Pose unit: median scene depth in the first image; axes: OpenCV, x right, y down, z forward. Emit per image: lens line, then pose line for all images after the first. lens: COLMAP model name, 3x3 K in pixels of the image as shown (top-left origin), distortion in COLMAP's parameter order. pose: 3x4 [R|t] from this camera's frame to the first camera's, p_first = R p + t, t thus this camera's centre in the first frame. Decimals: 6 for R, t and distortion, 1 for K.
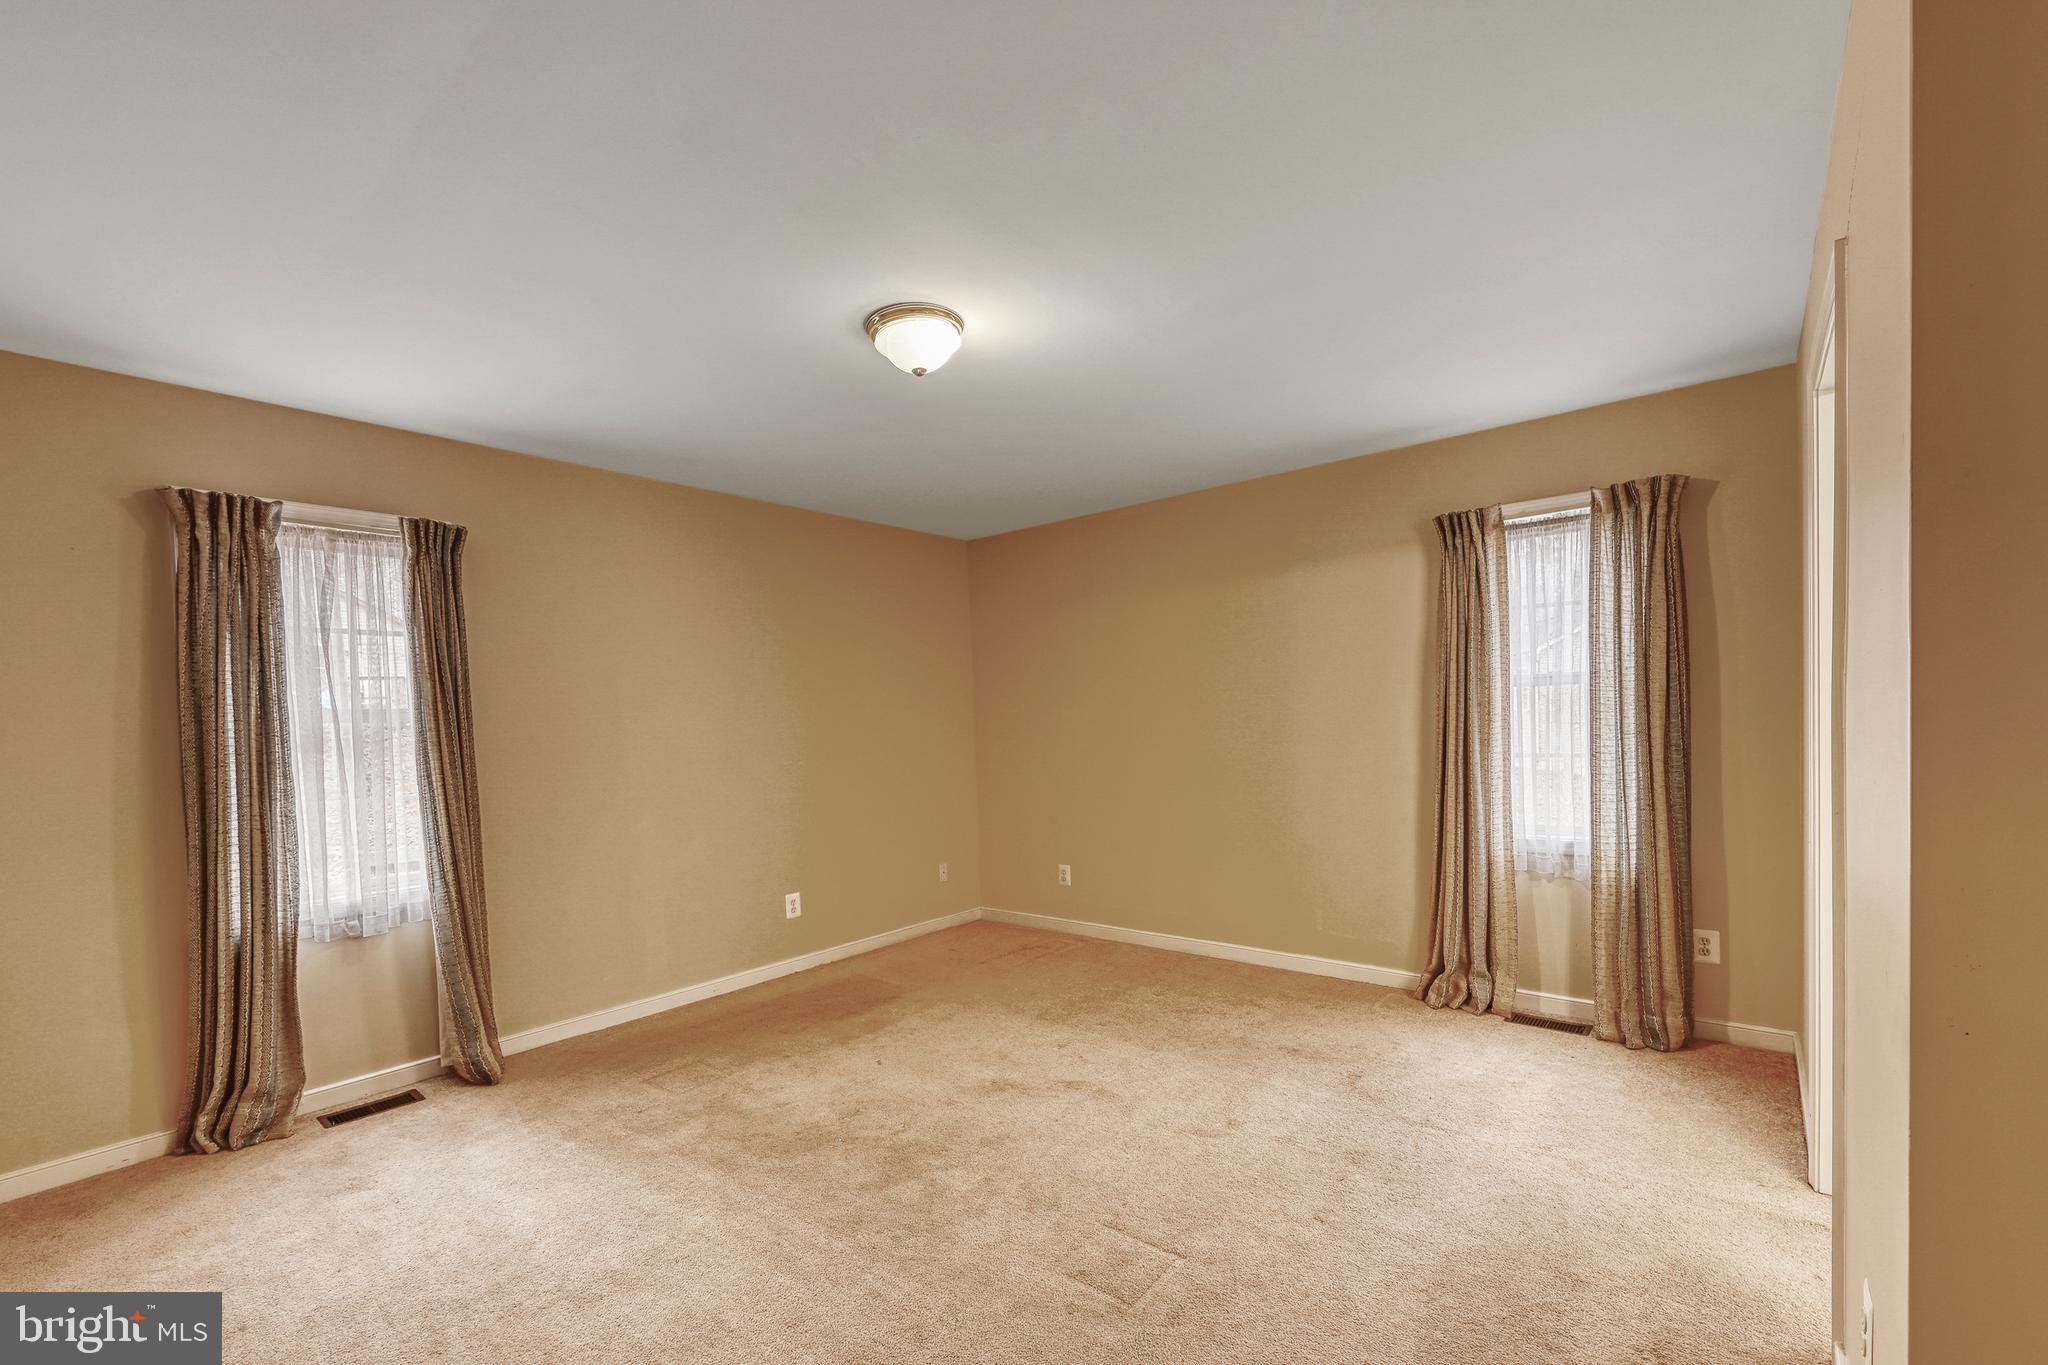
lens RADIAL K [[870.3, 0, 1021.3], [0, 870.3, 734.8], [0, 0, 1]] dist [0.002124, 0.000076]
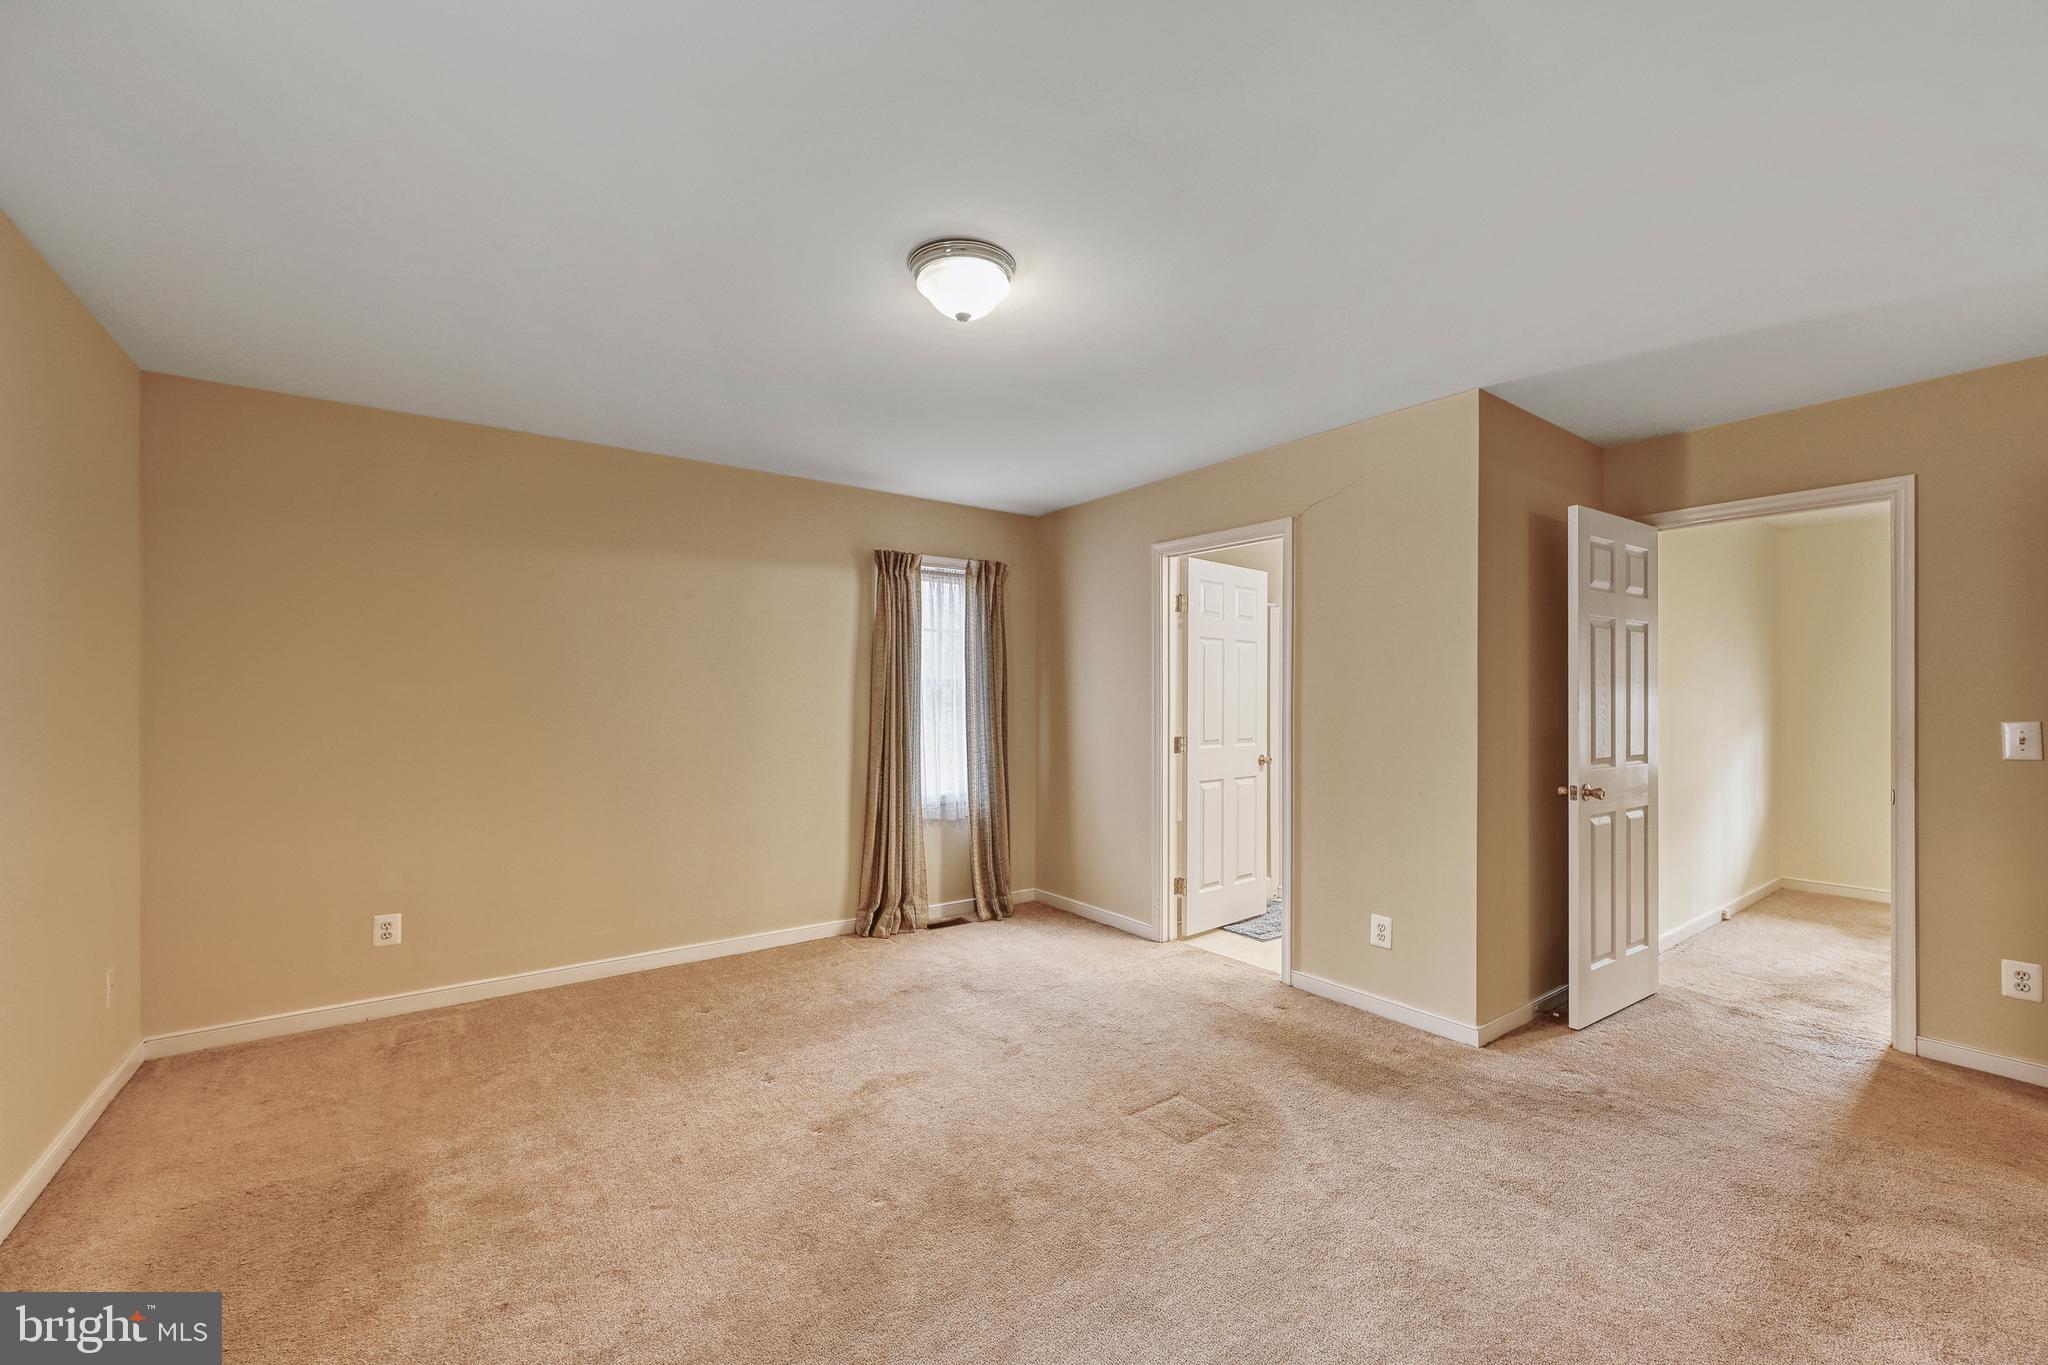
lens RADIAL K [[821.3, 0, 1031.5], [0, 821.3, 715.2], [0, 0, 1]] dist [0.000928, 0.000020]
pose [[0.235223, 0.012272, 0.971864, -0.660405], [0.006706, 0.999876, -0.014249, 0.009495], [-0.971918, 0.009869, 0.235111, 0.528442]]
